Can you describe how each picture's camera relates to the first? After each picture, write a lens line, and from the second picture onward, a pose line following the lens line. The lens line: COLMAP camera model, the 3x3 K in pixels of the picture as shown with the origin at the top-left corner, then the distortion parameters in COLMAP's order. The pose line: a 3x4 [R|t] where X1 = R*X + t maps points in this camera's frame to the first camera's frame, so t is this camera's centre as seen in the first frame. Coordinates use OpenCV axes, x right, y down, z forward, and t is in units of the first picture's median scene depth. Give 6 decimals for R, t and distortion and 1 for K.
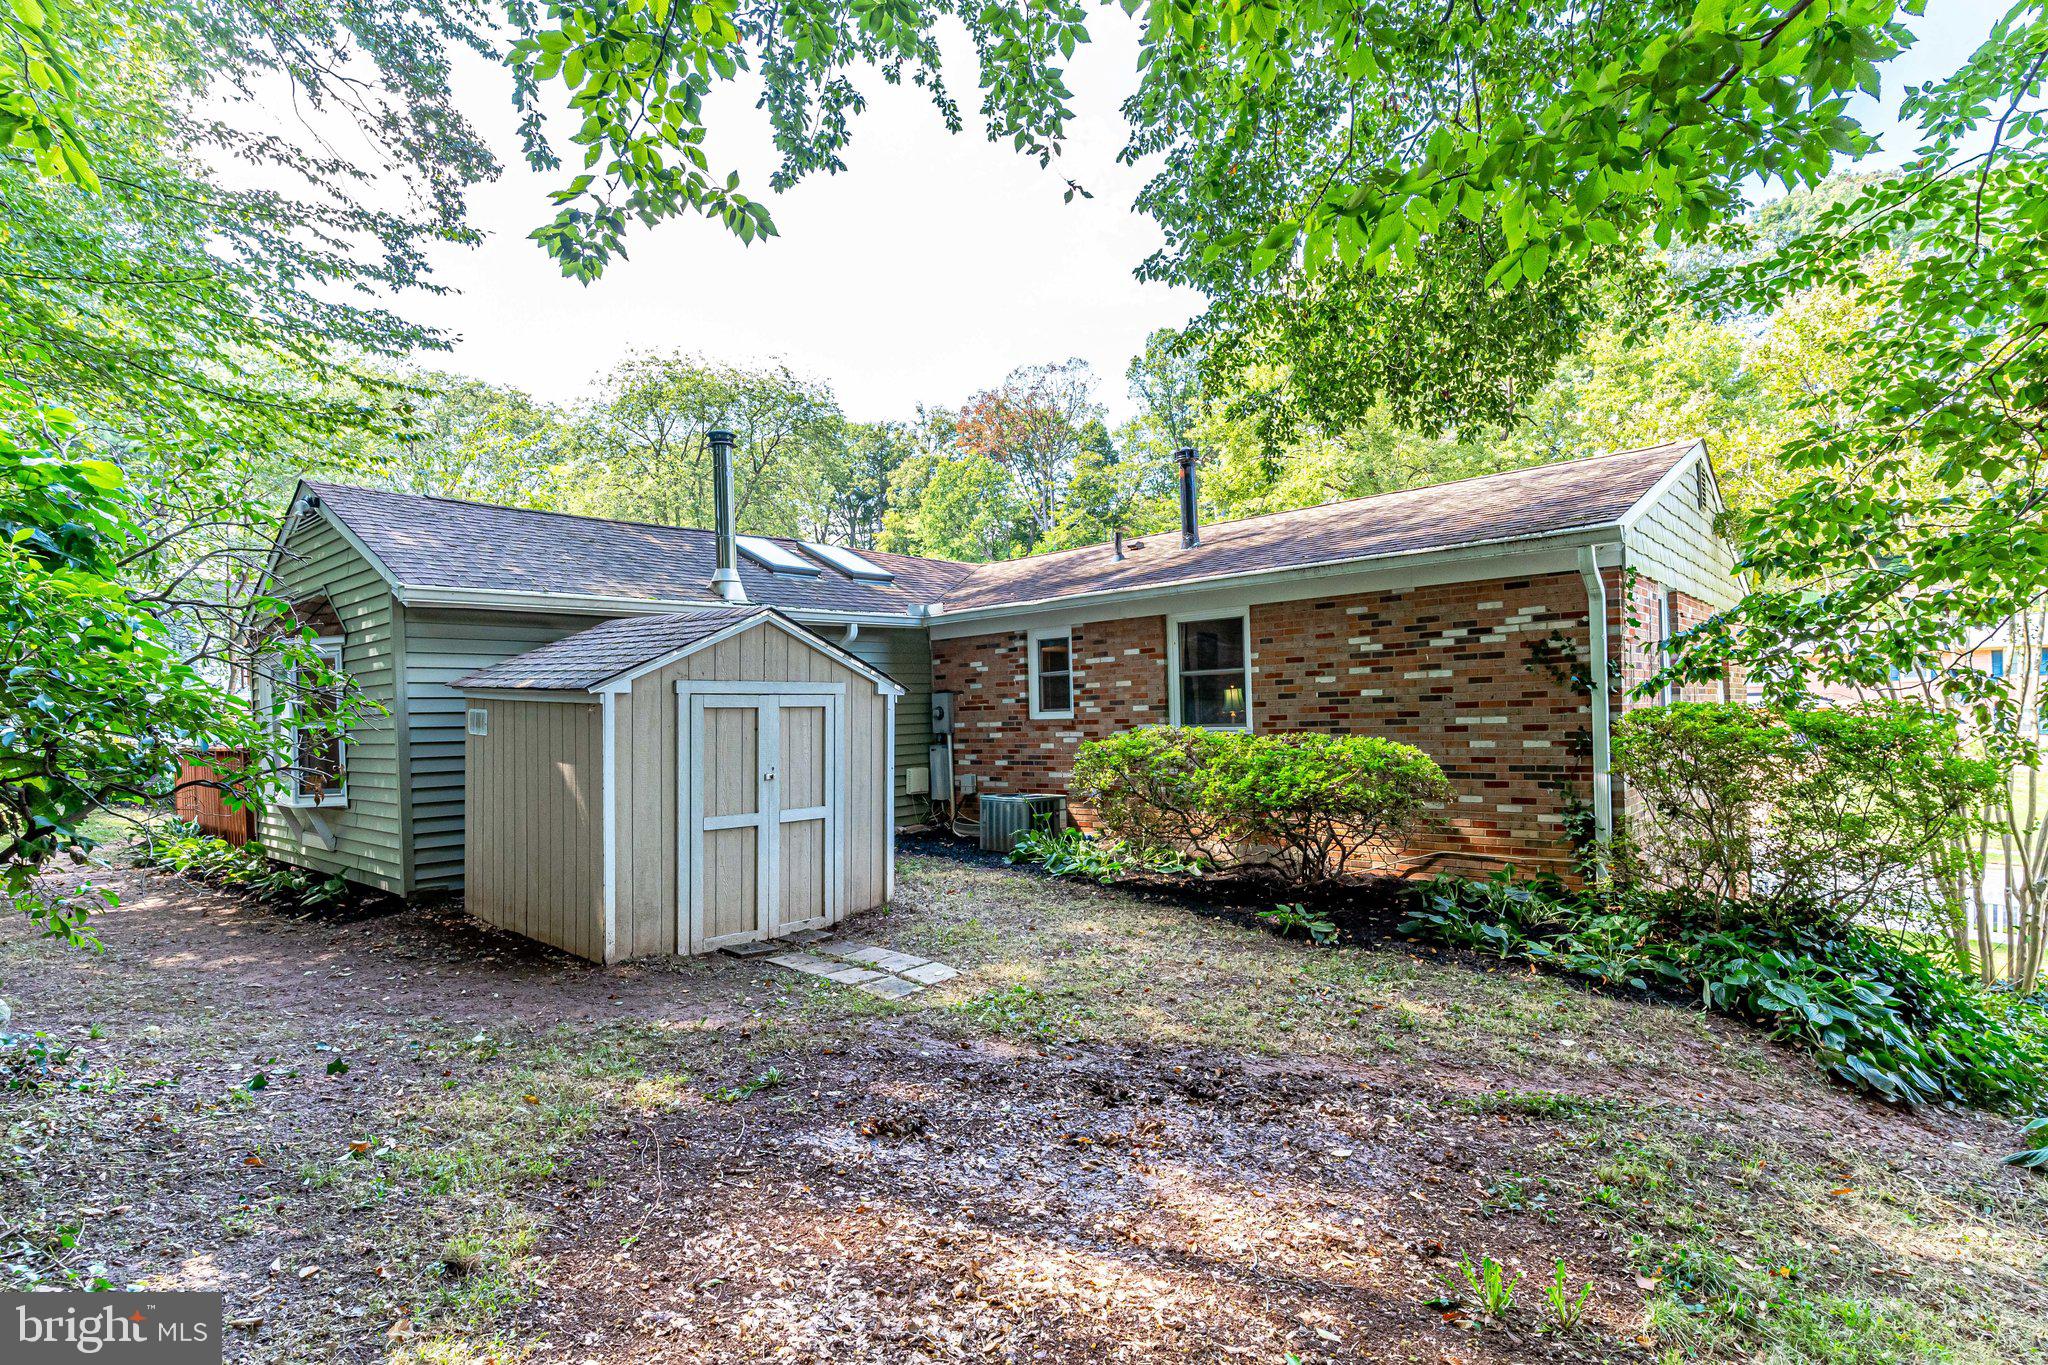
lens RADIAL K [[1022.5, 0, 1023.7], [0, 1022.5, 645.5], [0, 0, 1]] dist [-0.072169, 0.030564]
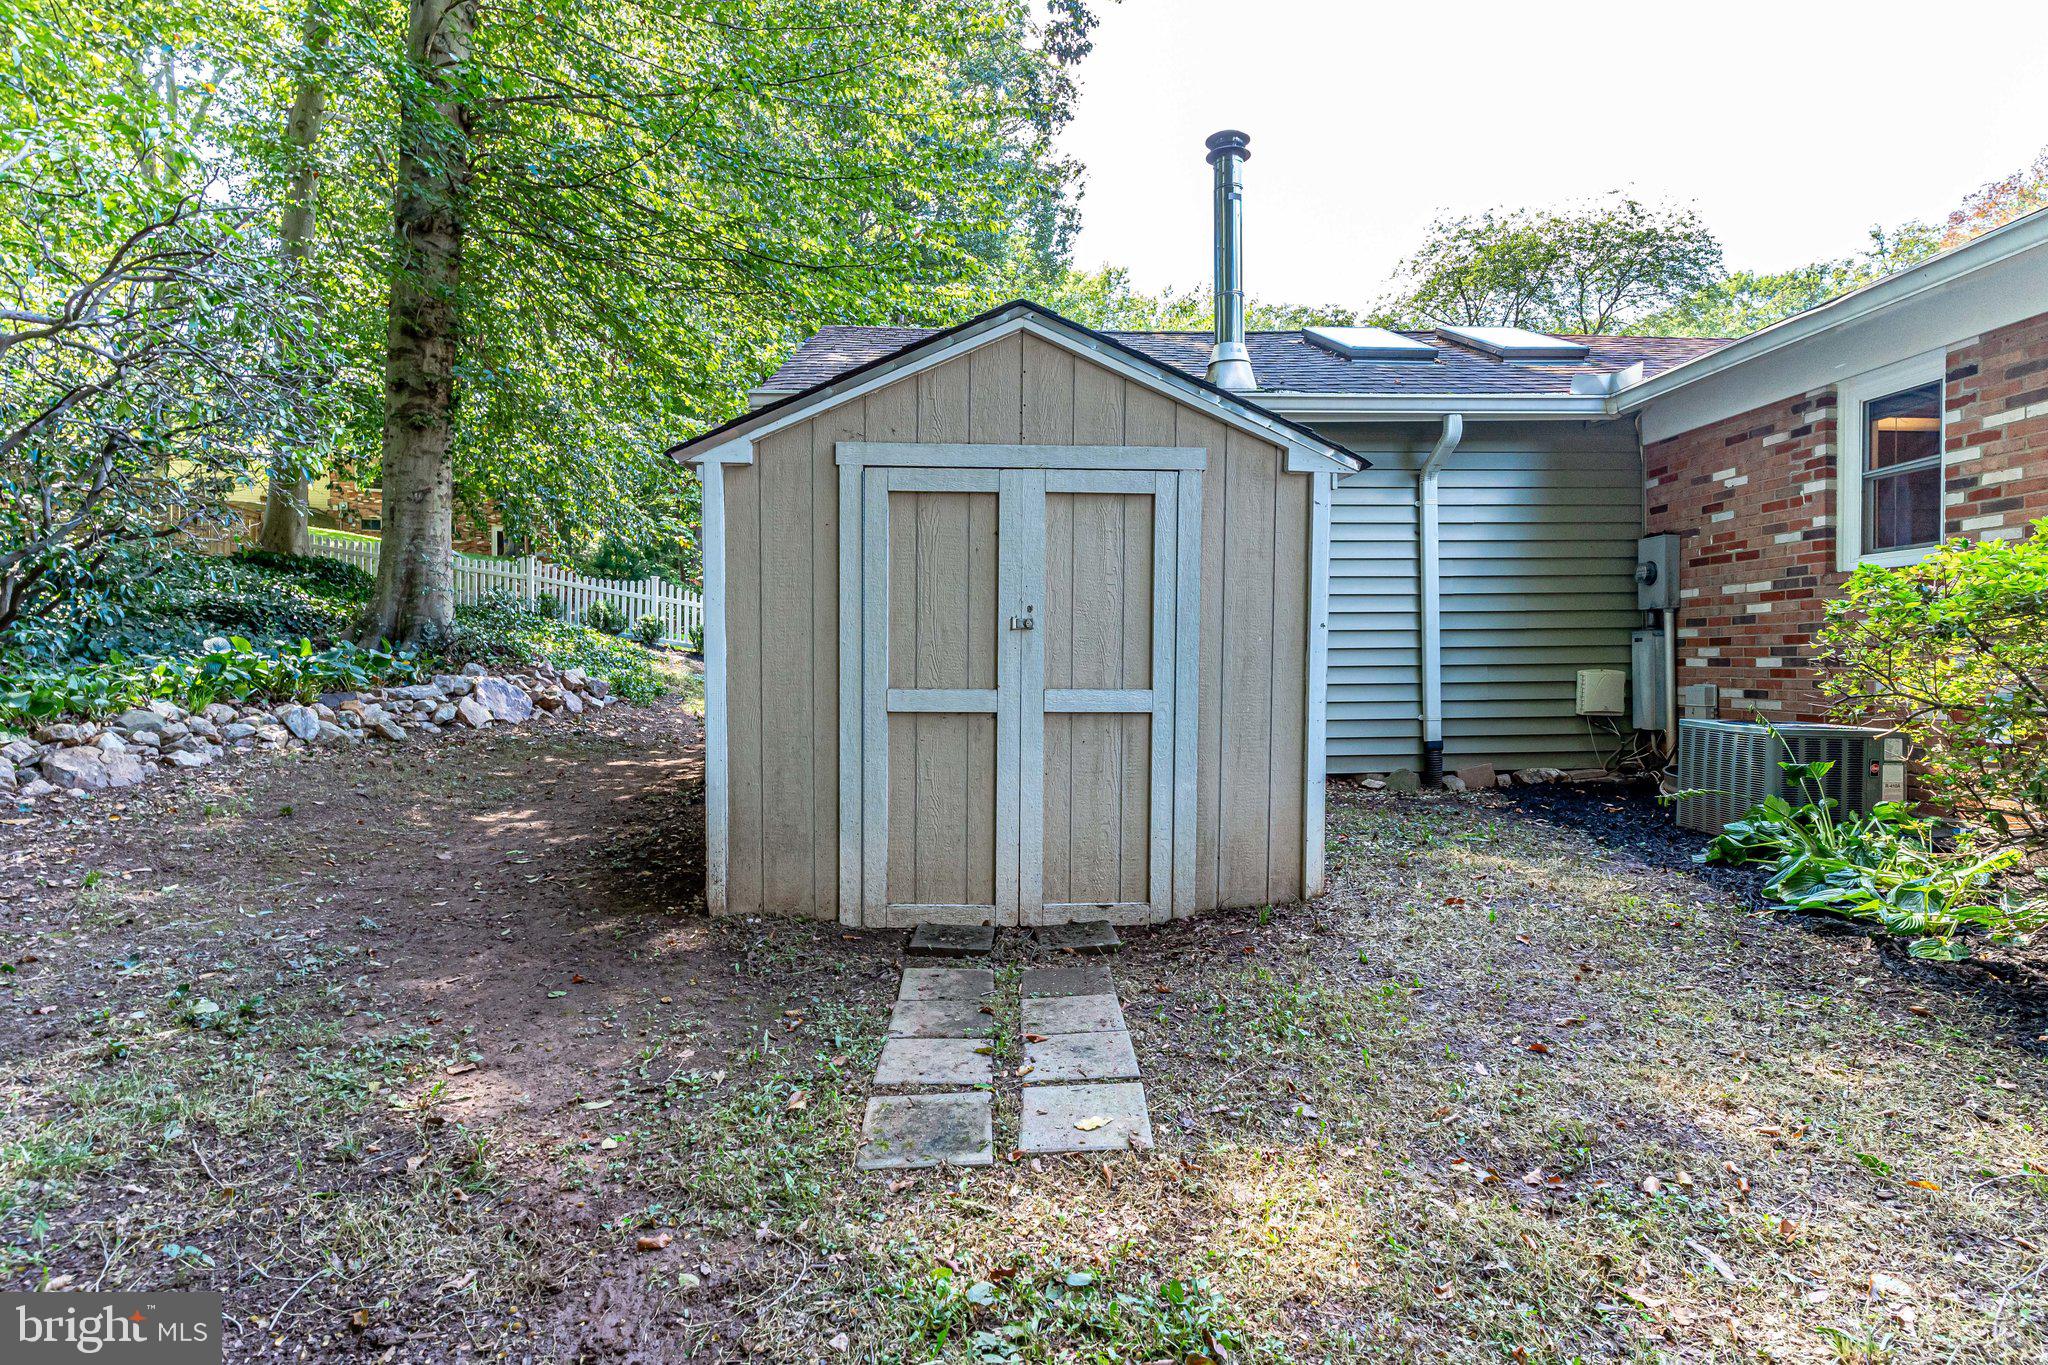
lens RADIAL K [[1040.2, 0, 1024.8], [0, 1040.2, 655.0], [0, 0, 1]] dist [-0.002668, -0.000790]
pose [[0.702918, 0.025883, -0.710799, 0.107521], [0.027685, 0.997585, 0.063705, 0.087954], [0.710731, -0.064458, 0.700504, 0.491469]]
